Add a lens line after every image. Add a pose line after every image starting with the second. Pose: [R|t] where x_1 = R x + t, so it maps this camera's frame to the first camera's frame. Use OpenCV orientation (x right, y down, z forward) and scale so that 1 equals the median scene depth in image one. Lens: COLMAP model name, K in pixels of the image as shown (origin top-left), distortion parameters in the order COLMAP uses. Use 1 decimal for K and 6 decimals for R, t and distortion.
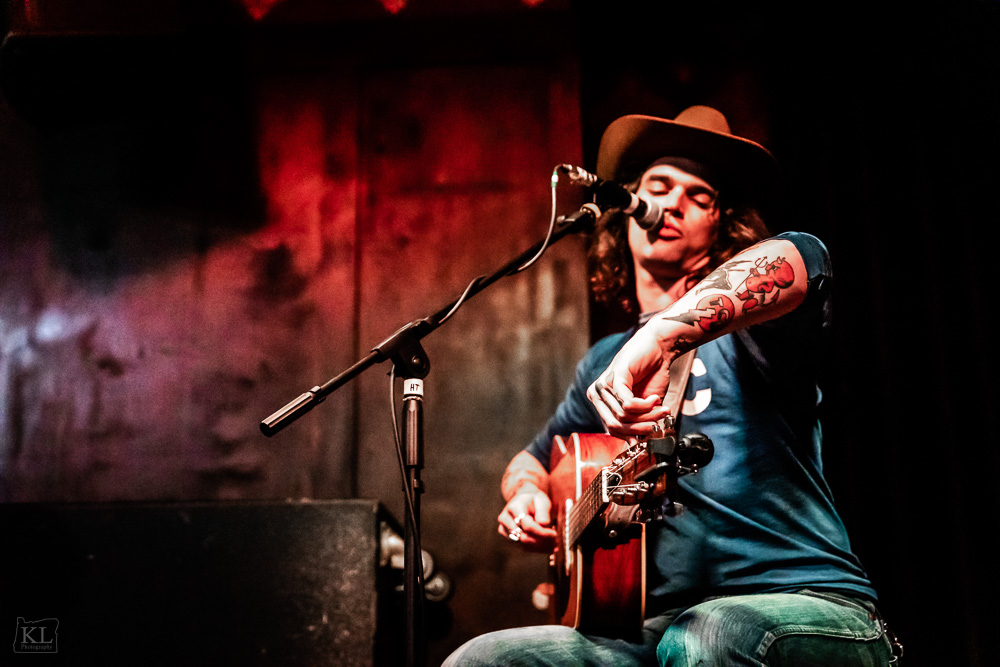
lens RADIAL K [[1334.2, 0, 460.3], [0, 1334.2, 347.3], [0, 0, 1]] dist [0.079327, 0.000000]
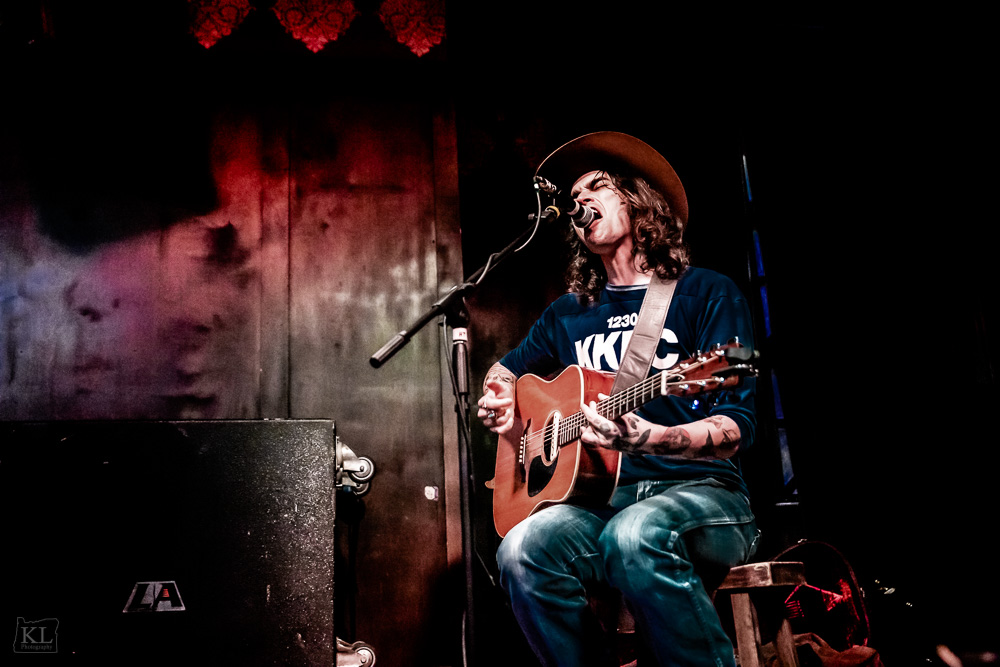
lens RADIAL K [[969.9, 0, 506.8], [0, 969.9, 329.2], [0, 0, 1]] dist [-0.023484, 0.000000]
pose [[0.967502, 0.025545, 0.251570, -0.132846], [-0.030005, 0.999453, 0.013907, 0.005426], [-0.251077, -0.021004, 0.967739, 0.022981]]
